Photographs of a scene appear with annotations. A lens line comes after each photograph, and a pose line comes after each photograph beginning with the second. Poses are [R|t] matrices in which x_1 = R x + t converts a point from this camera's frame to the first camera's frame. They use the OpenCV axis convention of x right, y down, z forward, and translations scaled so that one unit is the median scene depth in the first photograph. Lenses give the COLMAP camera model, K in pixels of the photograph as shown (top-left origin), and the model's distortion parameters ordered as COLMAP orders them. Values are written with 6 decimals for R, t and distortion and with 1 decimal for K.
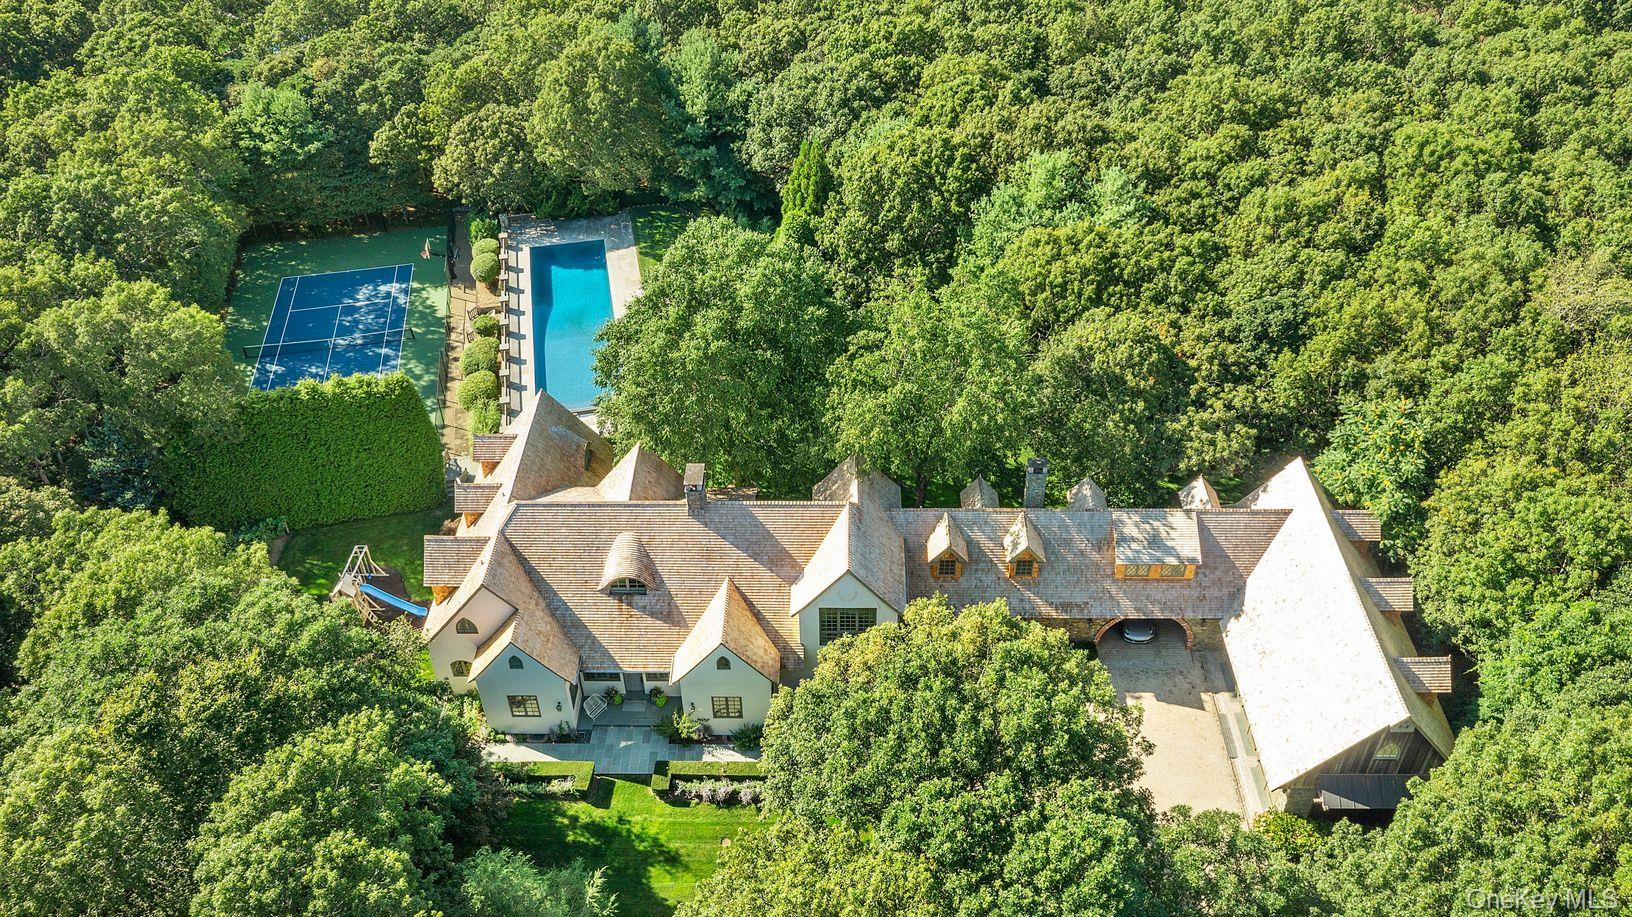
lens RADIAL K [[1259.6, 0, 816.0], [0, 1259.6, 458.5], [0, 0, 1]] dist [-0.031198, 0.000647]
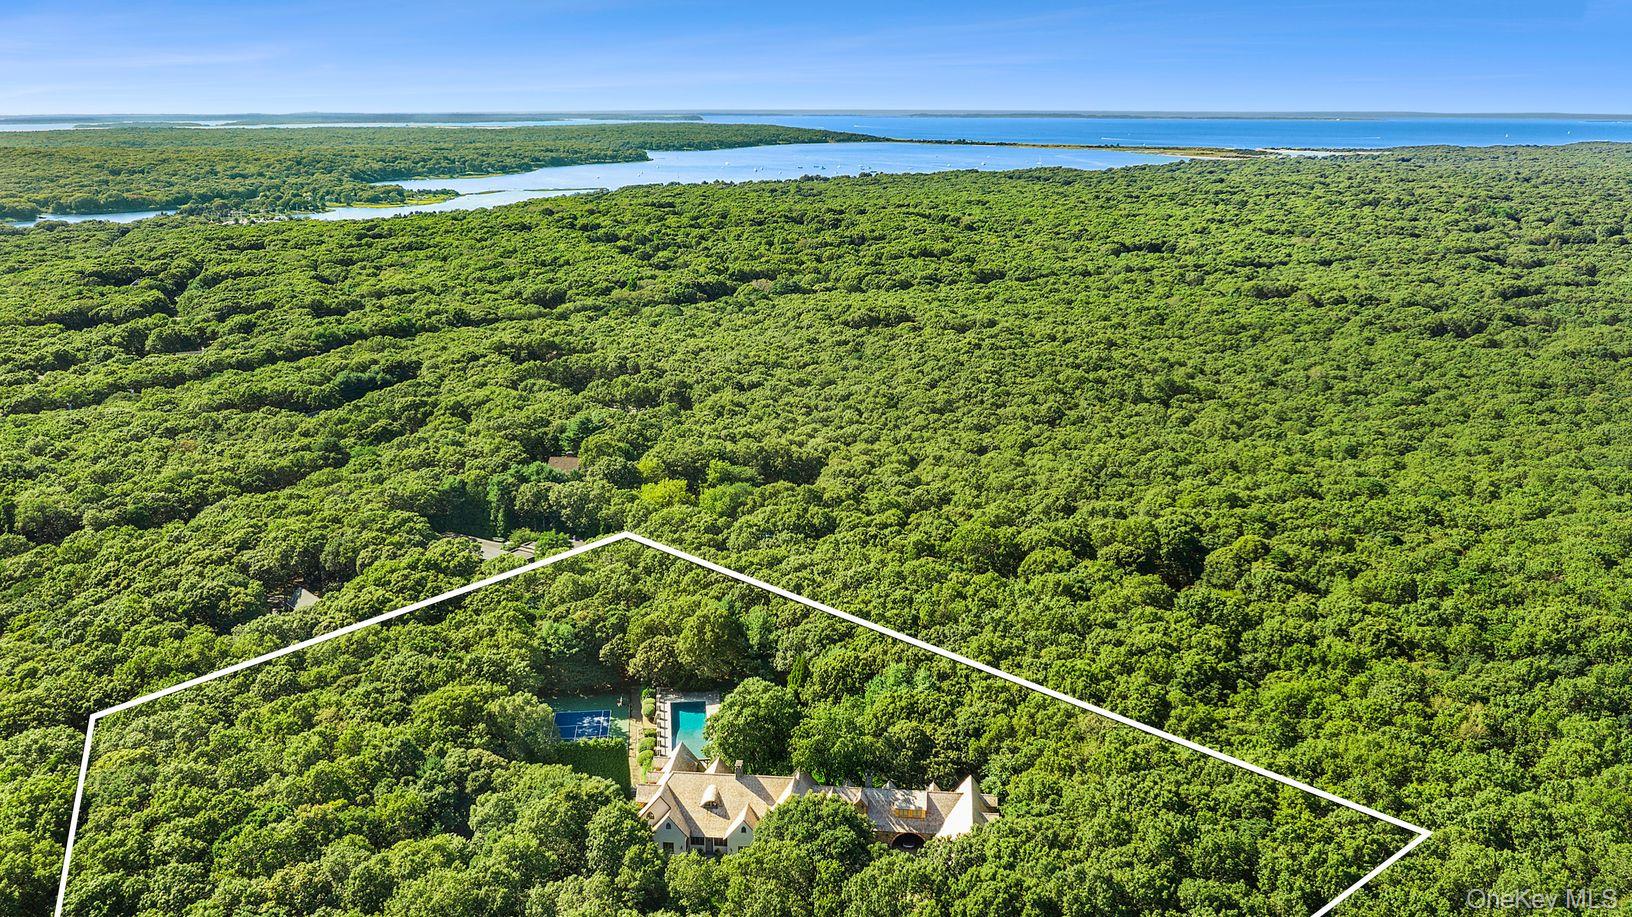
lens RADIAL K [[1259.6, 0, 816.0], [0, 1259.6, 458.5], [0, 0, 1]] dist [-0.031198, 0.000647]
pose [[0.997373, 0.034381, -0.063753, 0.155401], [-0.058277, 0.903590, -0.424416, 0.393055], [0.043015, 0.427016, 0.903220, -1.222263]]
